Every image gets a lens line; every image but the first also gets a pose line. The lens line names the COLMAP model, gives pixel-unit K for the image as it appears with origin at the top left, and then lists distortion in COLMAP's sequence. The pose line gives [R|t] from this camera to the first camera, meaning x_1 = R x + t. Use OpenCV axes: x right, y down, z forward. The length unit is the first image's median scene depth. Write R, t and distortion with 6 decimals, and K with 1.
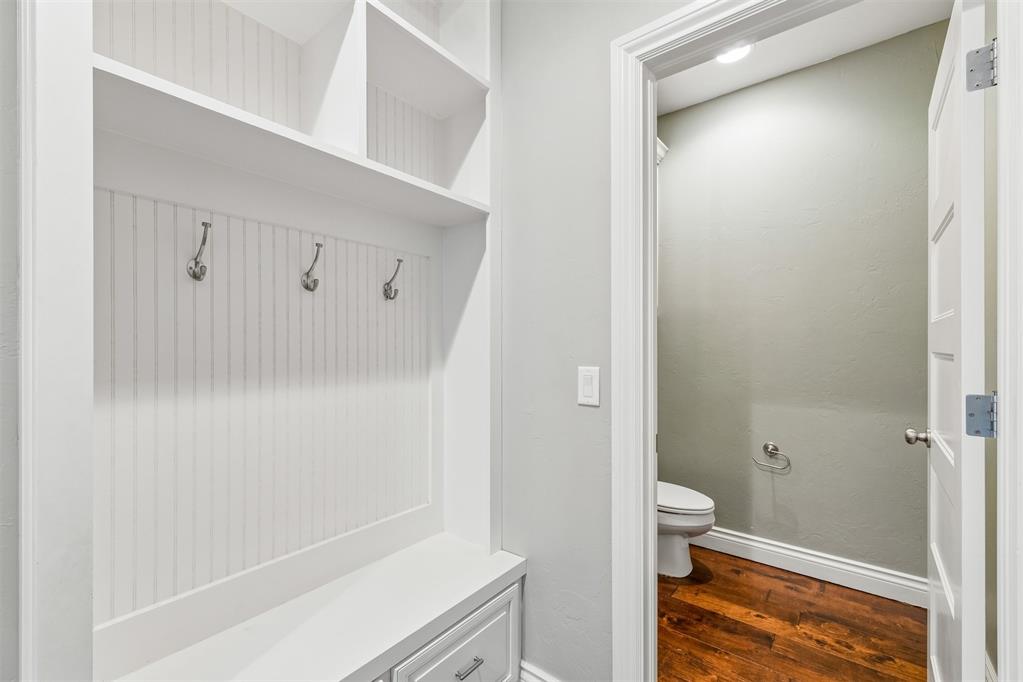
lens RADIAL K [[428.6, 0, 513.3], [0, 428.6, 345.2], [0, 0, 1]] dist [0.003520, -0.000716]
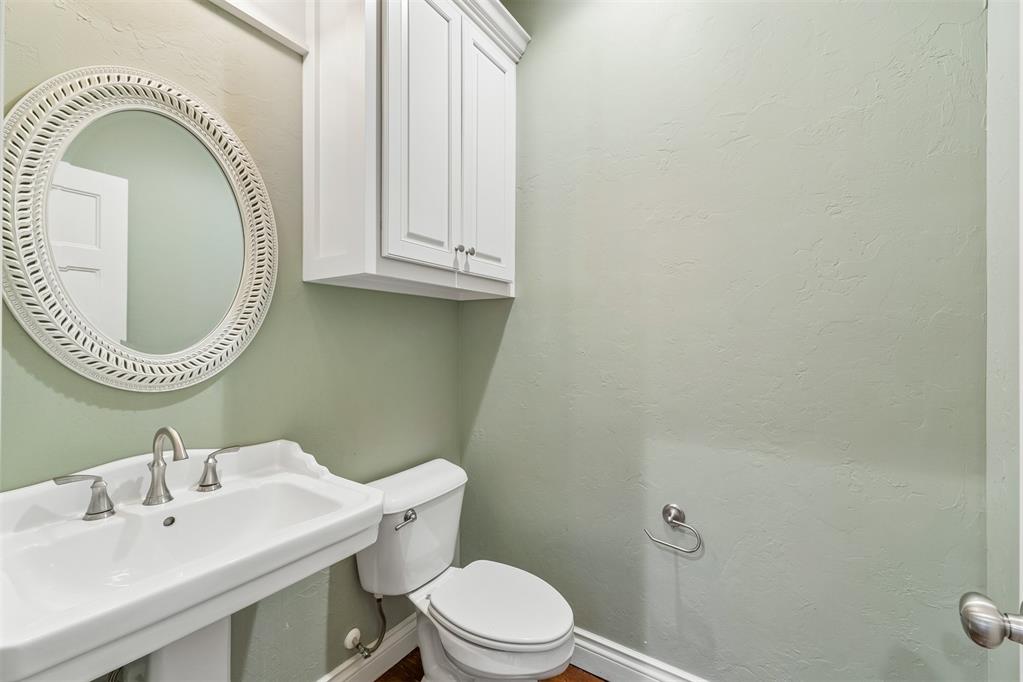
lens RADIAL K [[428.6, 0, 510.1], [0, 428.6, 339.7], [0, 0, 1]] dist [0.003520, -0.000716]
pose [[0.996707, 0.008210, 0.080670, 0.319664], [-0.007267, 0.999902, -0.011984, 0.004523], [-0.080760, 0.011358, 0.996669, 0.413824]]
